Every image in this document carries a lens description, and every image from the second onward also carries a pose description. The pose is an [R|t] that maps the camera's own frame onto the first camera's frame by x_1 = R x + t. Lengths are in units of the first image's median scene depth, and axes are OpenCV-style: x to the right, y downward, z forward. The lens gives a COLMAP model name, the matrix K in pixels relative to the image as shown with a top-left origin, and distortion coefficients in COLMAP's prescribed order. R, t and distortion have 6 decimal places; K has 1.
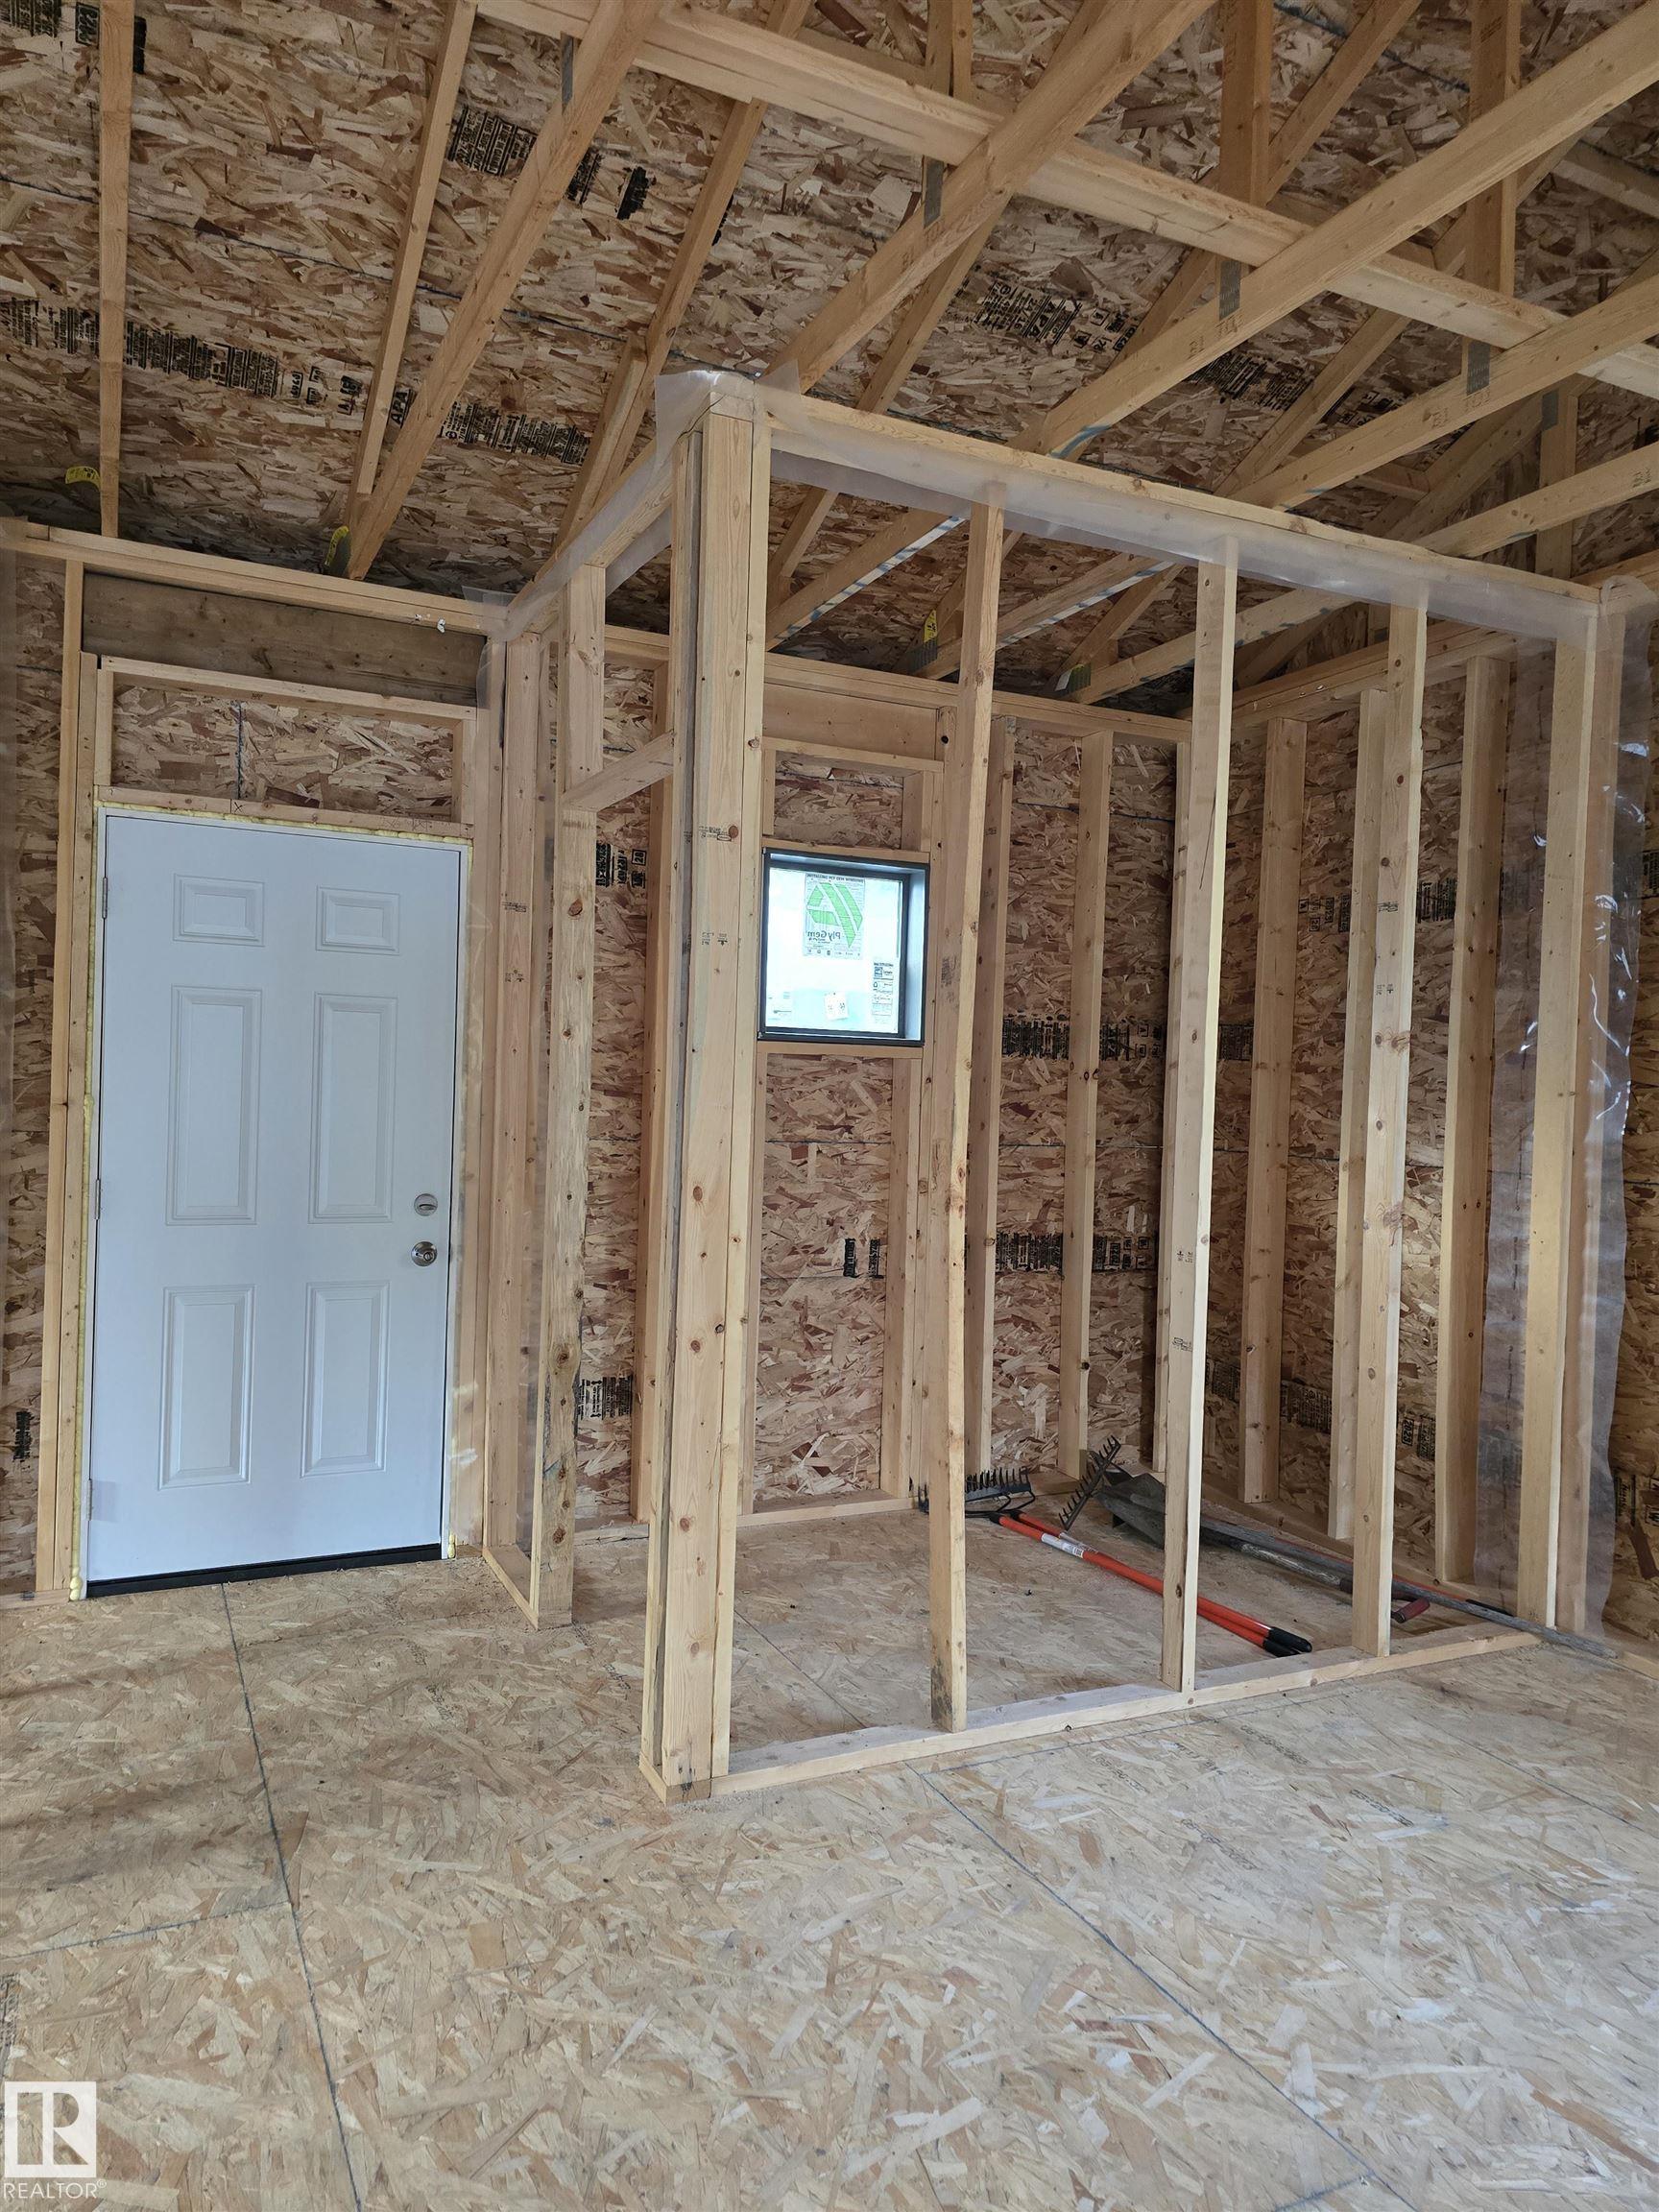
lens RADIAL K [[1492.1, 0, 818.3], [0, 1492.1, 1110.2], [0, 0, 1]] dist [0.058854, -0.050858]
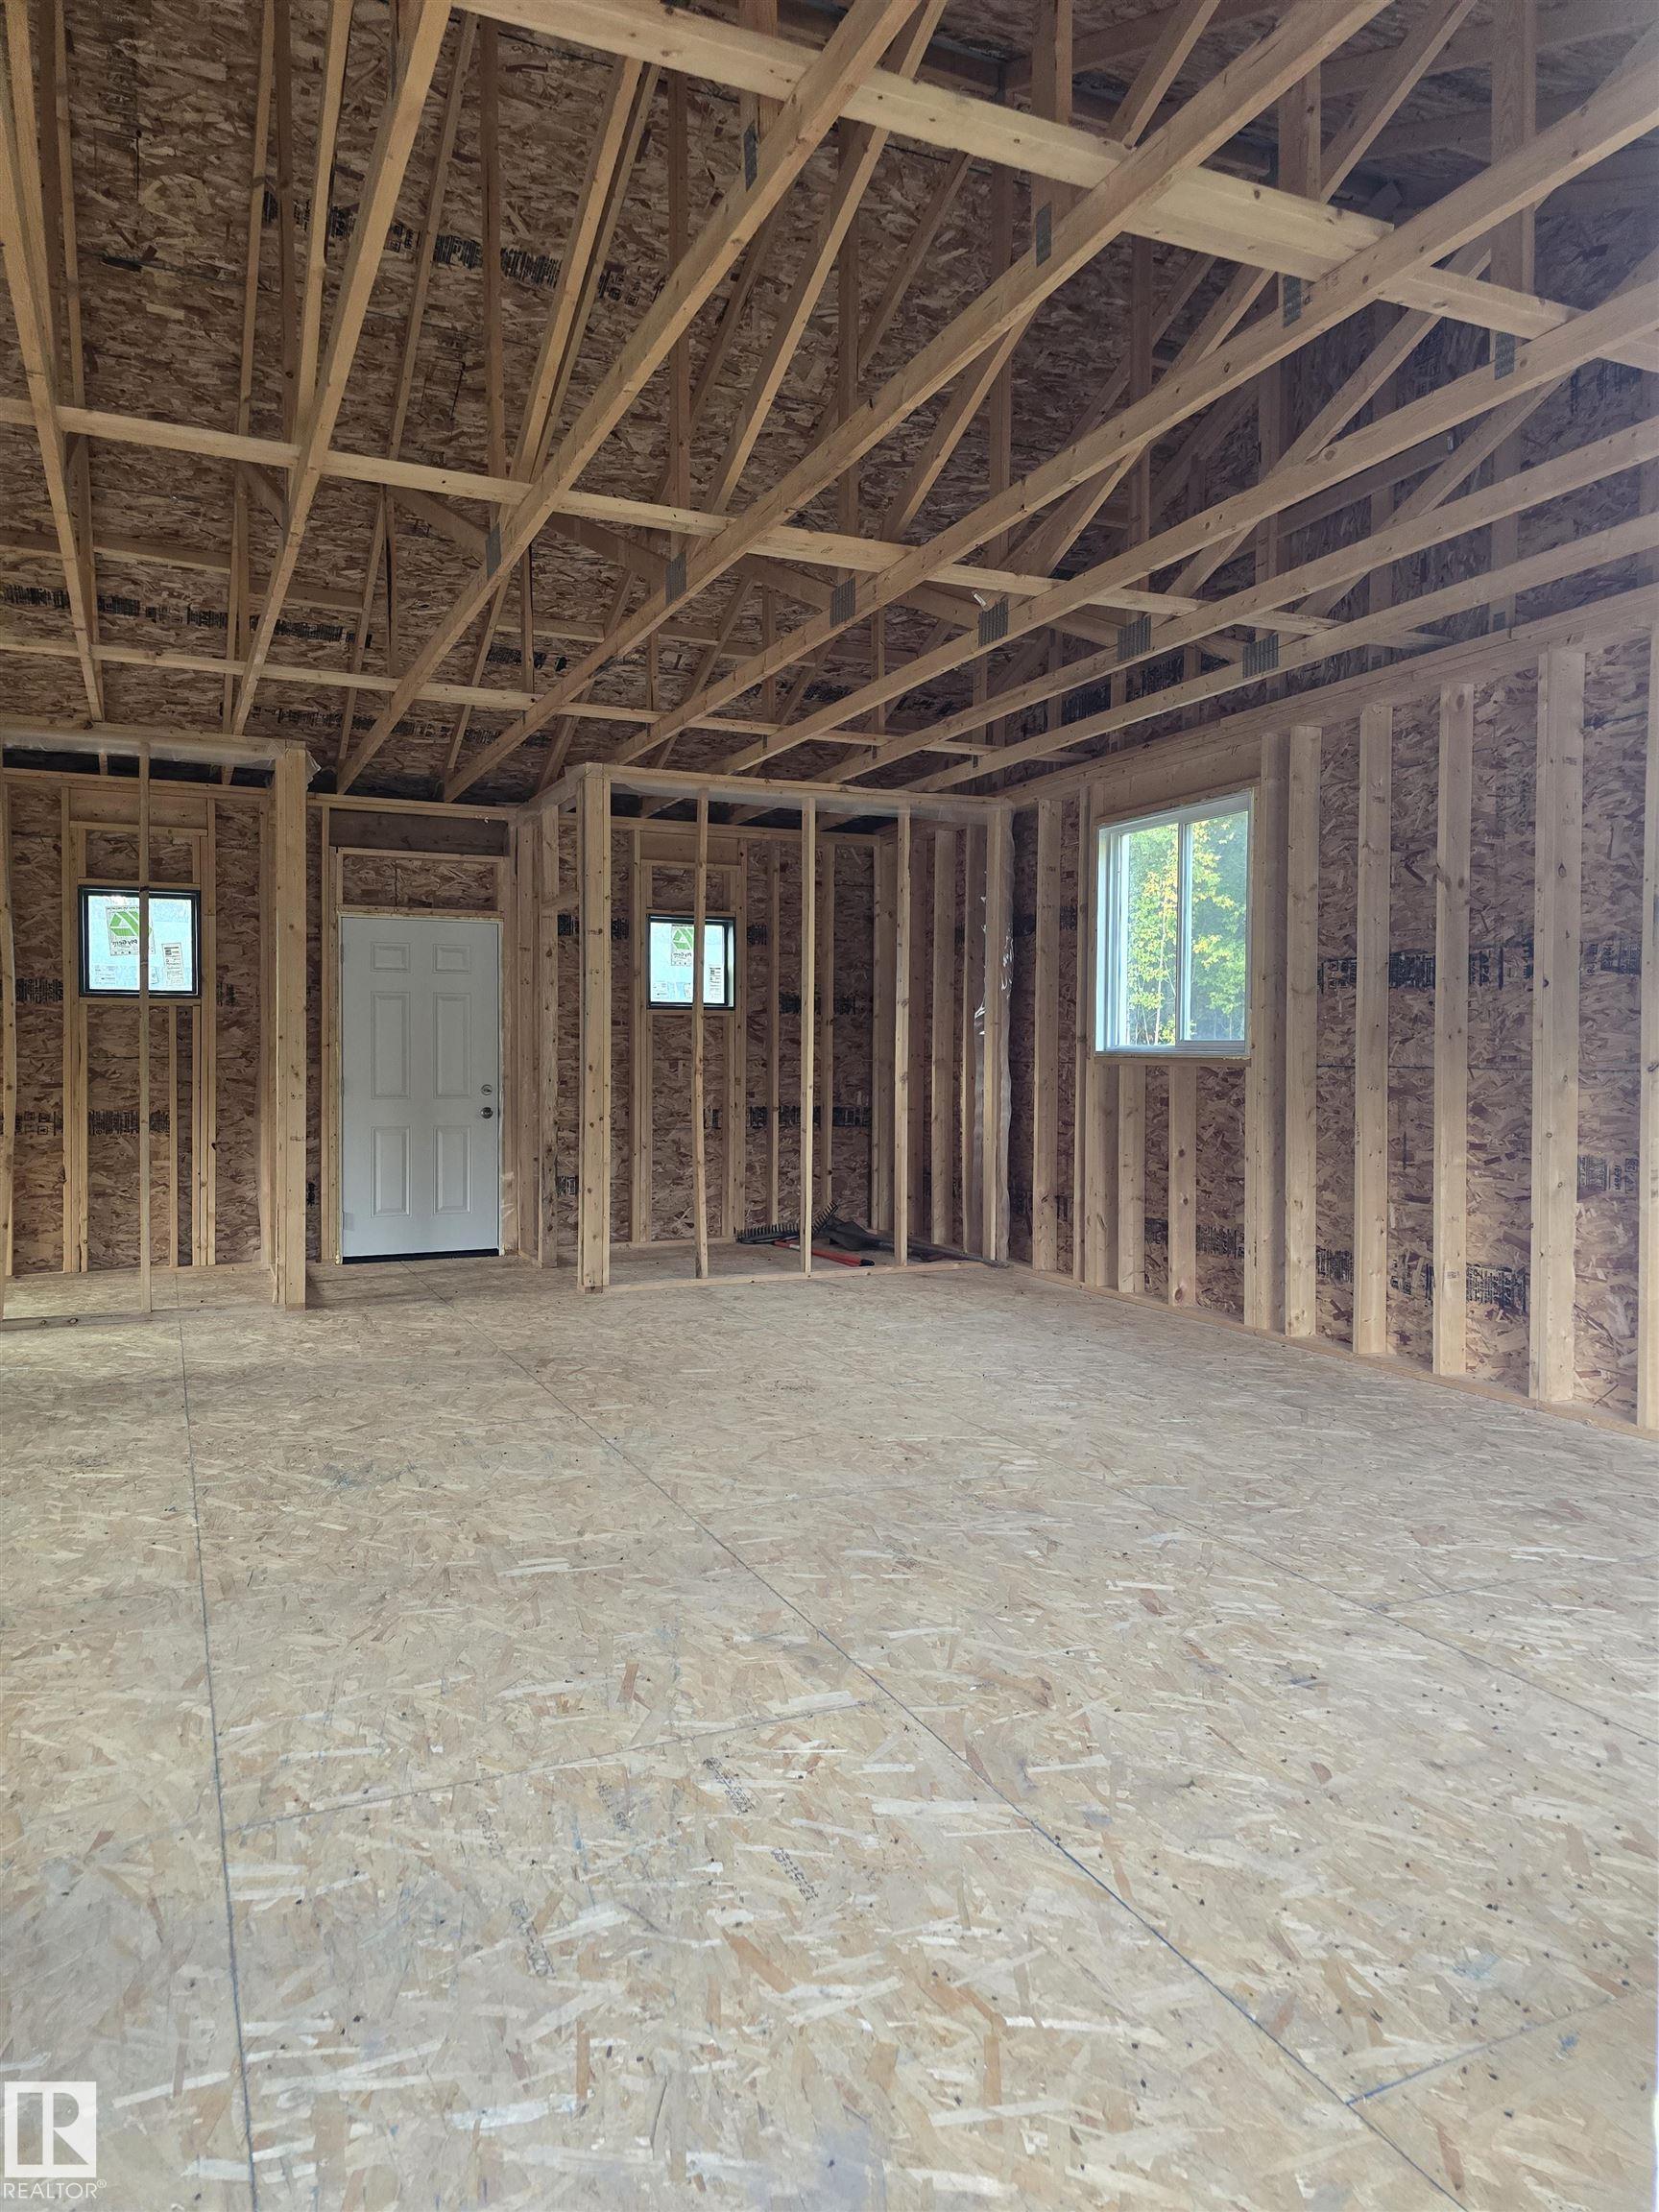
lens RADIAL K [[1484.7, 0, 825.7], [0, 1484.7, 1083.9], [0, 0, 1]] dist [0.062963, -0.049928]
pose [[0.999400, -0.026609, -0.022159, 0.273124], [0.026740, 0.999626, 0.005649, 0.055962], [0.022000, -0.006239, 0.999738, -1.131408]]
